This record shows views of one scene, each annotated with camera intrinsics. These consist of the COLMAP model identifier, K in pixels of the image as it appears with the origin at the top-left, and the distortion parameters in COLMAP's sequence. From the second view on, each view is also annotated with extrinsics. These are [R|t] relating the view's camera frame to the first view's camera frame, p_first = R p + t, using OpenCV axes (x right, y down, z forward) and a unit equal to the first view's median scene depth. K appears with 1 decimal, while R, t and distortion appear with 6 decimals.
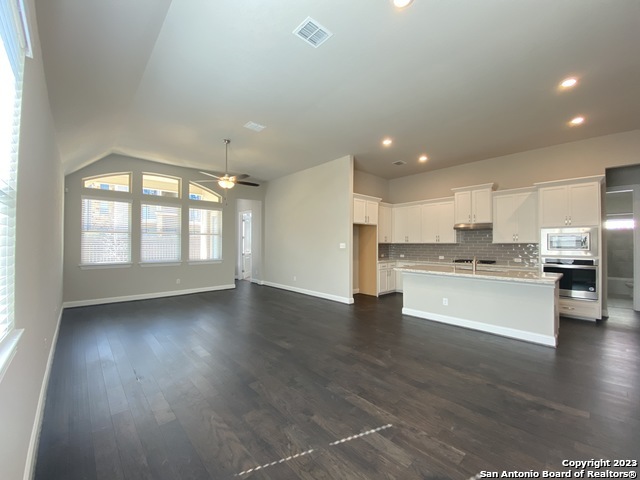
lens RADIAL K [[259.5, 0, 320.4], [0, 259.5, 241.4], [0, 0, 1]] dist [0.003525, -0.013055]
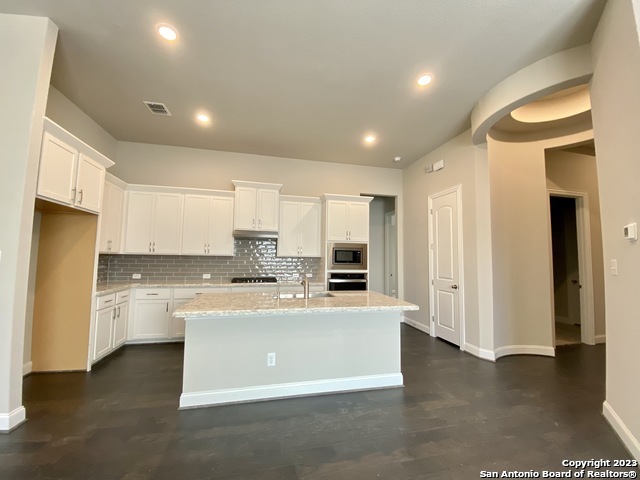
lens RADIAL K [[259.5, 0, 320.4], [0, 259.5, 241.4], [0, 0, 1]] dist [0.003525, -0.013055]
pose [[0.497937, 0.065740, 0.864718, 0.018360], [-0.025889, 0.997805, -0.060950, 0.004600], [-0.866827, 0.007963, 0.498546, 0.453081]]
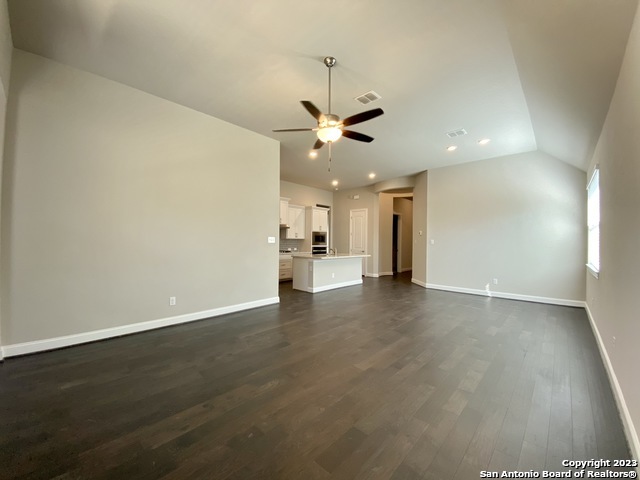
lens RADIAL K [[254.6, 0, 328.6], [0, 254.6, 239.7], [0, 0, 1]] dist [0.118037, -0.011963]
pose [[-0.101857, 0.005585, 0.994783, -0.791426], [-0.022560, 0.999714, -0.007923, 0.018042], [-0.994543, -0.023249, -0.101702, 0.876188]]
